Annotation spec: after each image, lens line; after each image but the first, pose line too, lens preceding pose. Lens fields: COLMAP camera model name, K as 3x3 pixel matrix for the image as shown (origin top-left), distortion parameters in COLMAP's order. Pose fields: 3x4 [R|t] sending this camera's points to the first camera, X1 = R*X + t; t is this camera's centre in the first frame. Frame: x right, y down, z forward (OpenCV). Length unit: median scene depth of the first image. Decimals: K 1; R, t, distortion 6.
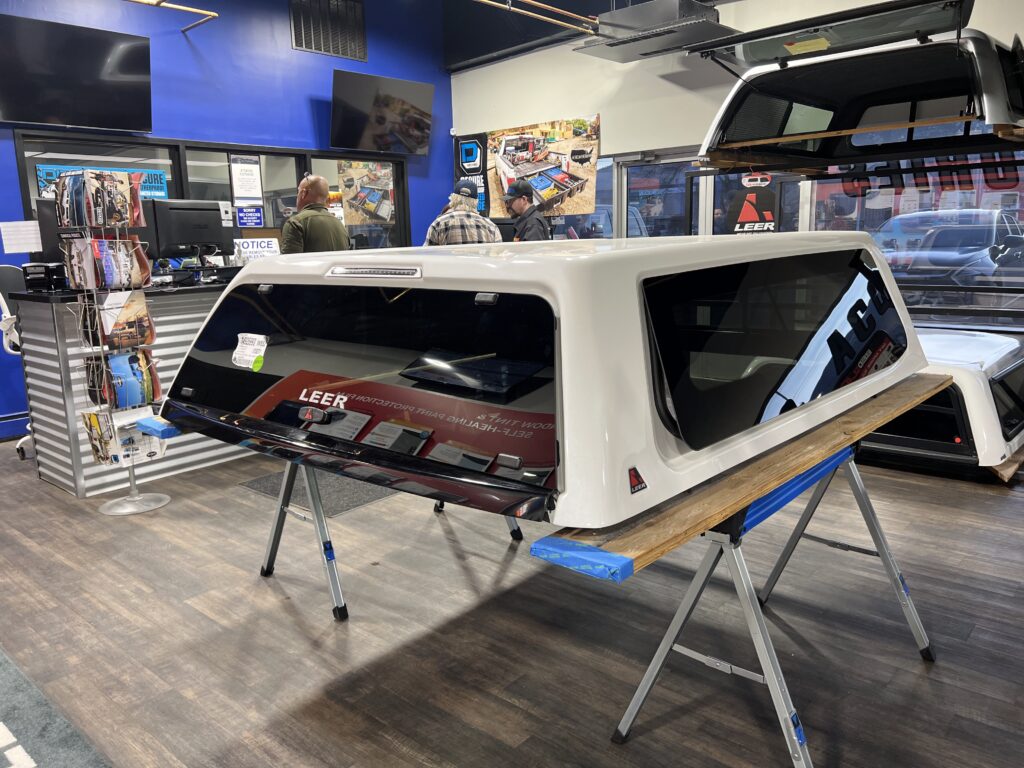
lens RADIAL K [[778.0, 0, 512.0], [0, 778.0, 384.0], [0, 0, 1]] dist [0.037184, -0.047223]
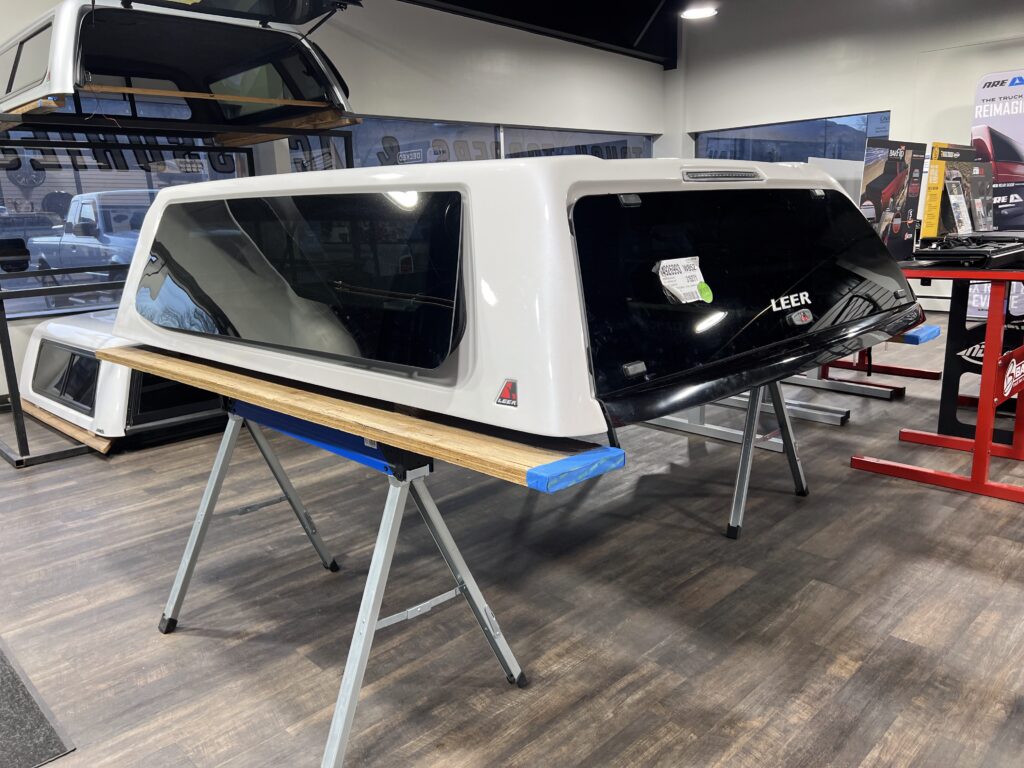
lens RADIAL K [[778.0, 0, 512.0], [0, 778.0, 384.0], [0, 0, 1]] dist [0.037184, -0.047223]
pose [[0.059513, -0.191625, 0.979662, -0.646158], [0.217684, 0.960274, 0.174609, -0.067284], [-0.974203, 0.202865, 0.098862, 0.657648]]
